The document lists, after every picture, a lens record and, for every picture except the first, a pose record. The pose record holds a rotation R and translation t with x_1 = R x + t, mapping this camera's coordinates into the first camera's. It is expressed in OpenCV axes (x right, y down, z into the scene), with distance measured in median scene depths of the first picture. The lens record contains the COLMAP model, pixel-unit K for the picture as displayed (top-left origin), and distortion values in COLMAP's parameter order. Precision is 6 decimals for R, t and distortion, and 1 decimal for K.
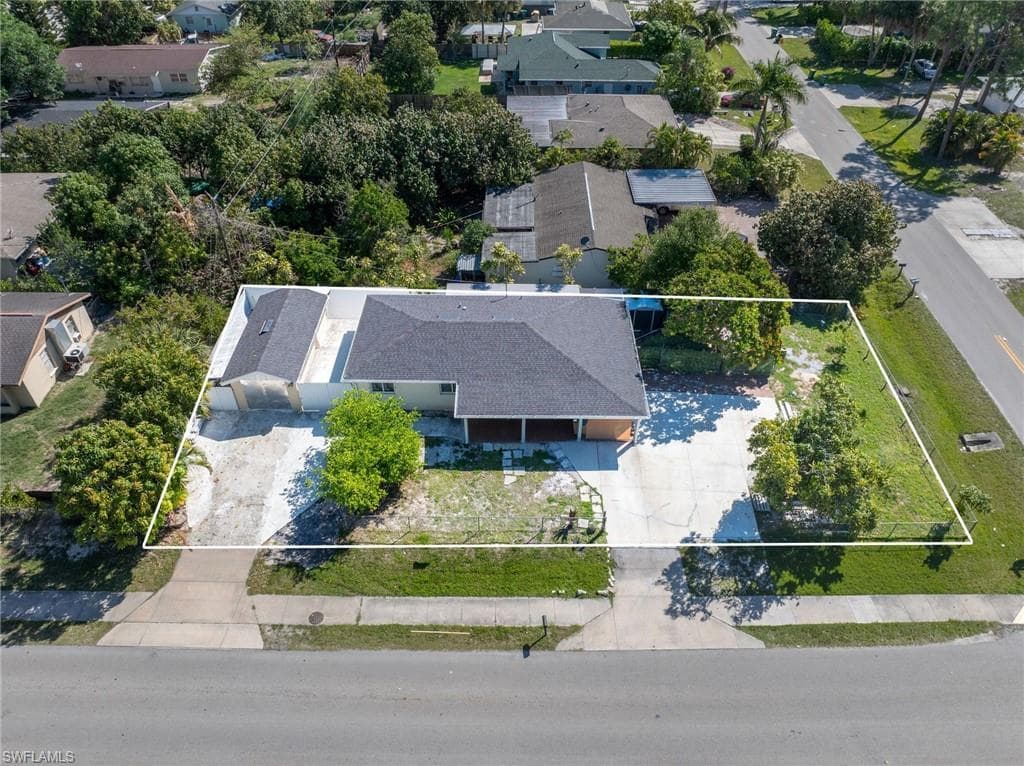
lens RADIAL K [[721.1, 0, 512.0], [0, 721.1, 383.0], [0, 0, 1]] dist [-0.006994, -0.003192]
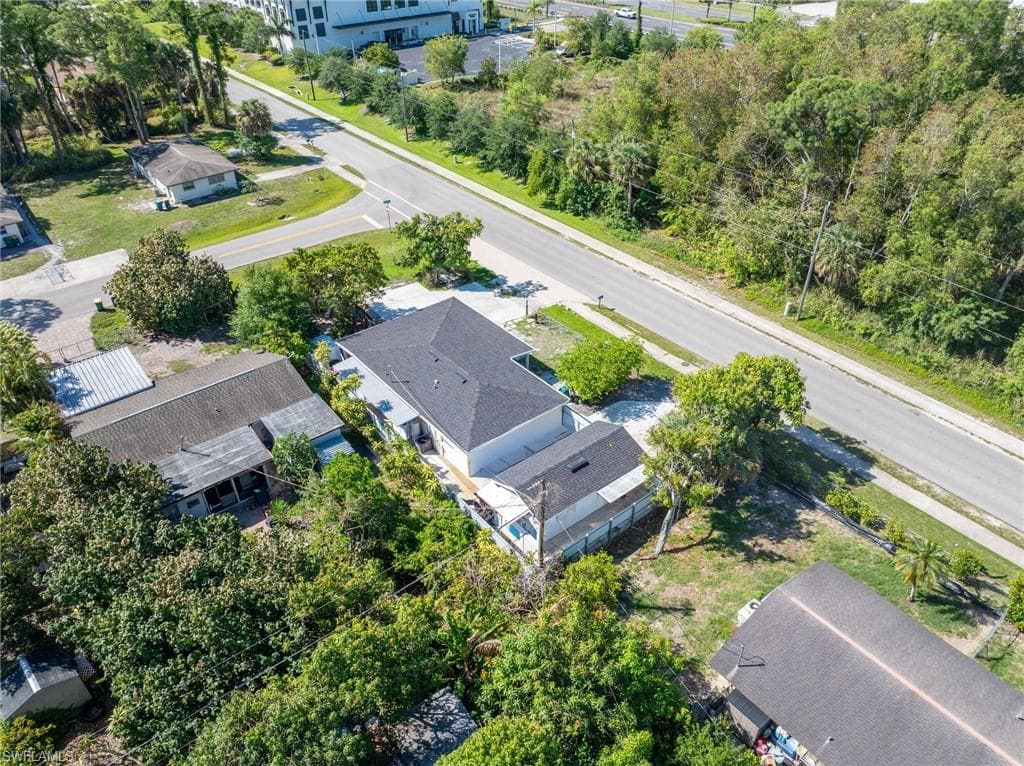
lens RADIAL K [[721.1, 0, 512.0], [0, 721.1, 383.0], [0, 0, 1]] dist [-0.006994, -0.003192]
pose [[-0.629993, -0.453838, 0.630191, -0.727606], [0.520652, 0.355270, 0.776340, -0.784594], [-0.576221, 0.817199, 0.012474, 0.824348]]
